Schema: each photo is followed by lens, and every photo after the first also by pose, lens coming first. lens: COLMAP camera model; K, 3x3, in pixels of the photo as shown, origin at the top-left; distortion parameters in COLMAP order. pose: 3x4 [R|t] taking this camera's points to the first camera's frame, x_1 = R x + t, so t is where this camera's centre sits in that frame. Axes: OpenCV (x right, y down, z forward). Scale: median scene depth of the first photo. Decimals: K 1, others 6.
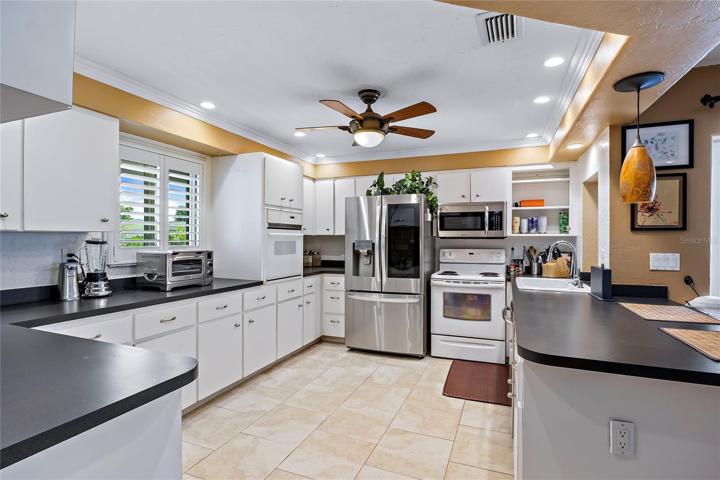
lens RADIAL K [[358.5, 0, 359.3], [0, 358.5, 239.8], [0, 0, 1]] dist [-0.000731, 0.000280]
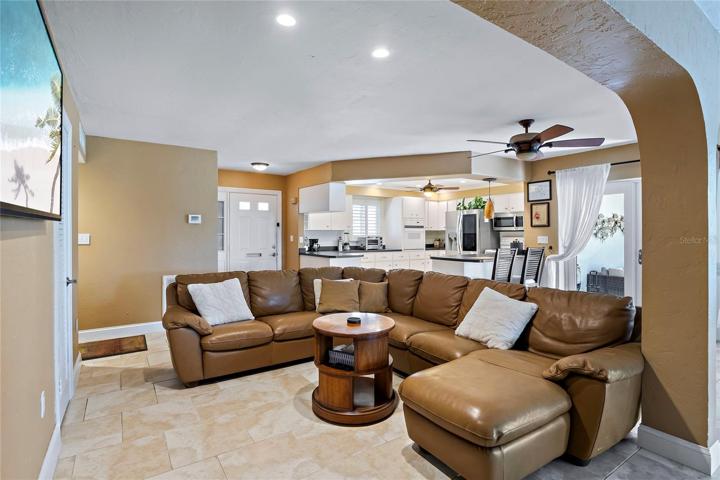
lens RADIAL K [[358.5, 0, 362.4], [0, 358.5, 238.2], [0, 0, 1]] dist [-0.000731, 0.000280]
pose [[0.833448, 0.000305, -0.552598, 0.732517], [0.003349, 0.999979, 0.005604, 0.020345], [0.552588, -0.006521, 0.833429, -1.010235]]
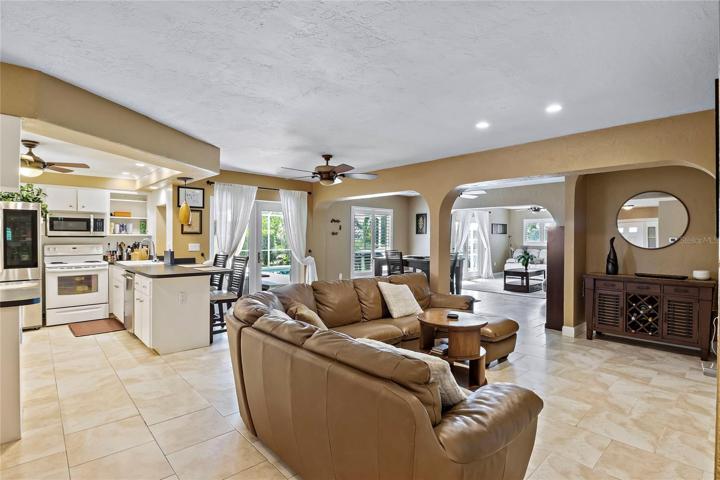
lens RADIAL K [[358.5, 0, 360.3], [0, 358.5, 239.0], [0, 0, 1]] dist [-0.000731, 0.000280]
pose [[0.418845, -0.005240, 0.908043, -0.512722], [-0.001739, 0.999977, 0.006572, -0.006785], [-0.908056, -0.004331, 0.418826, -0.603379]]
